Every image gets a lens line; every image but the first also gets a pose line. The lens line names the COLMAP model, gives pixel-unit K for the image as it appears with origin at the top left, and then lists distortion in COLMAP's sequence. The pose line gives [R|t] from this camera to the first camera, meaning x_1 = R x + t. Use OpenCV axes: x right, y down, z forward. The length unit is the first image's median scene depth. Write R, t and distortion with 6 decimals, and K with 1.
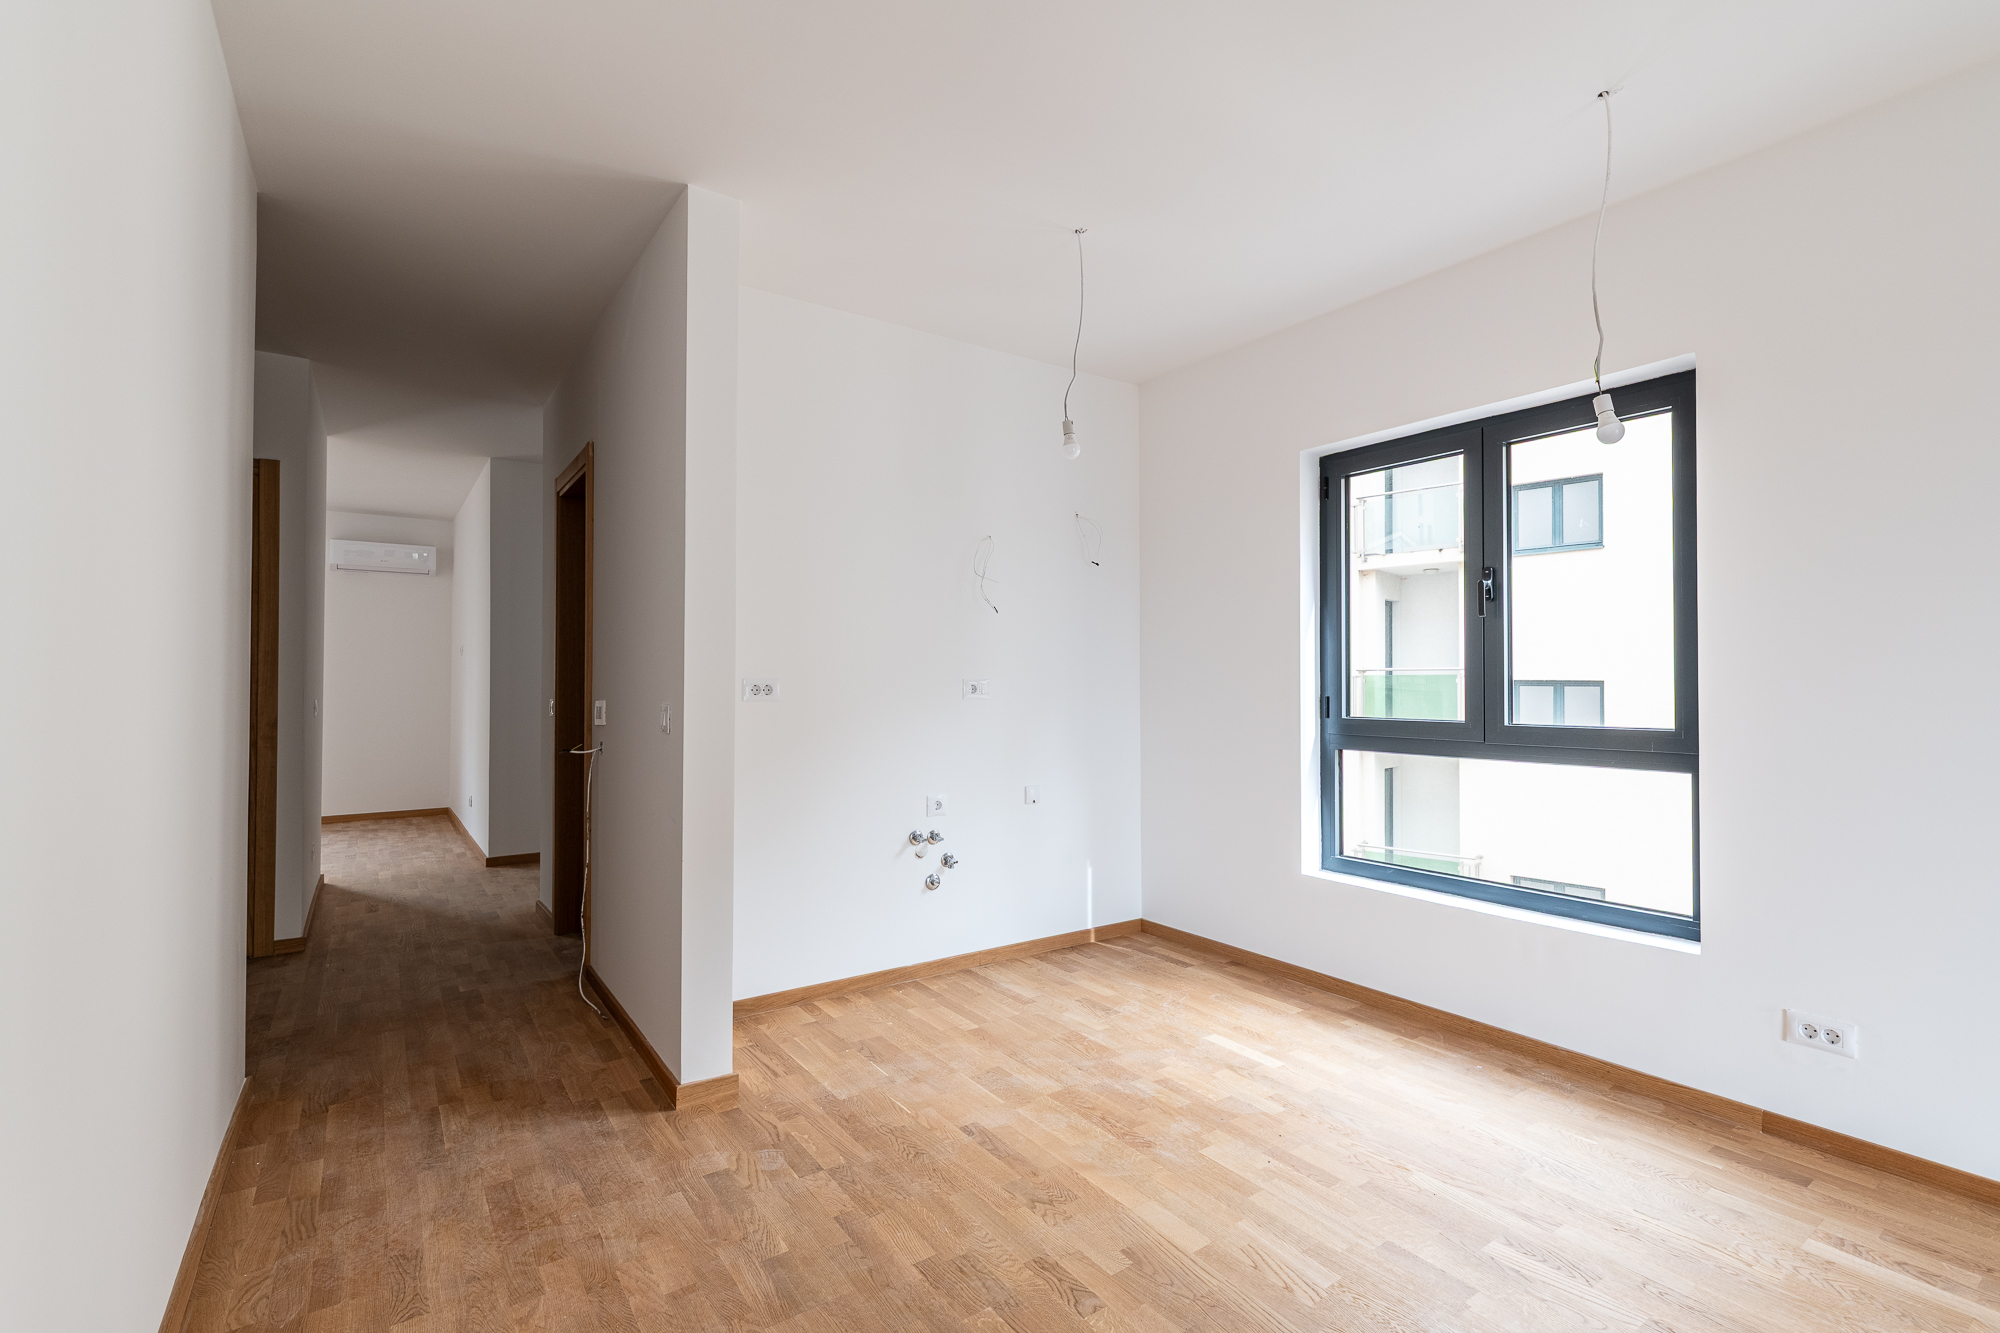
lens RADIAL K [[910.7, 0, 1016.3], [0, 910.7, 670.6], [0, 0, 1]] dist [-0.001339, -0.001111]
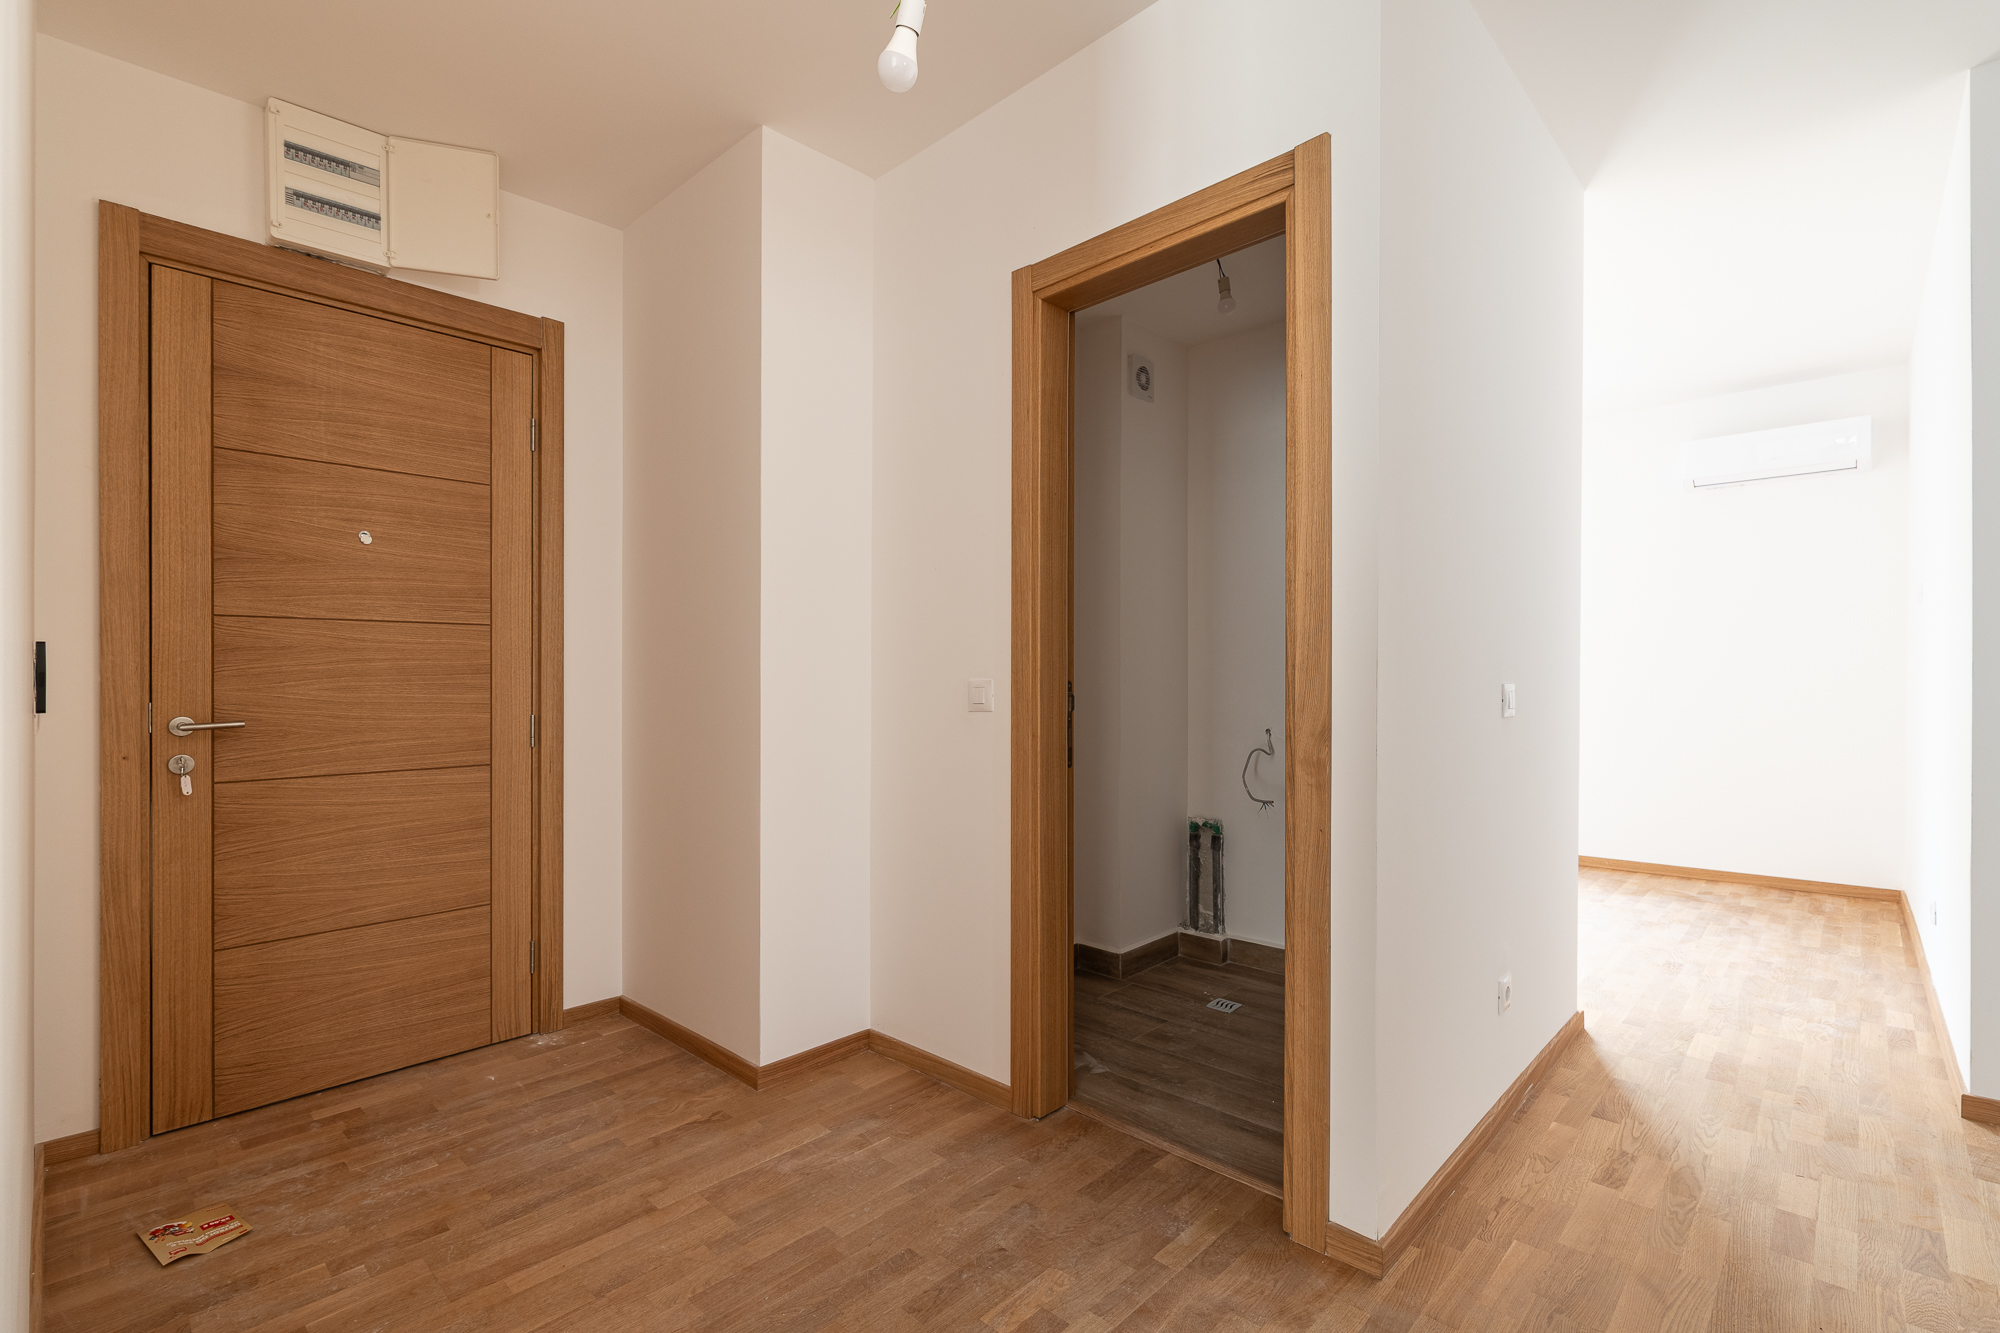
lens RADIAL K [[910.7, 0, 1016.3], [0, 910.7, 670.6], [0, 0, 1]] dist [-0.001339, -0.001111]
pose [[0.203980, 0.000795, -0.978975, -0.253267], [0.010729, 0.999938, 0.003048, 0.015599], [0.978916, -0.011126, 0.203959, 0.468975]]
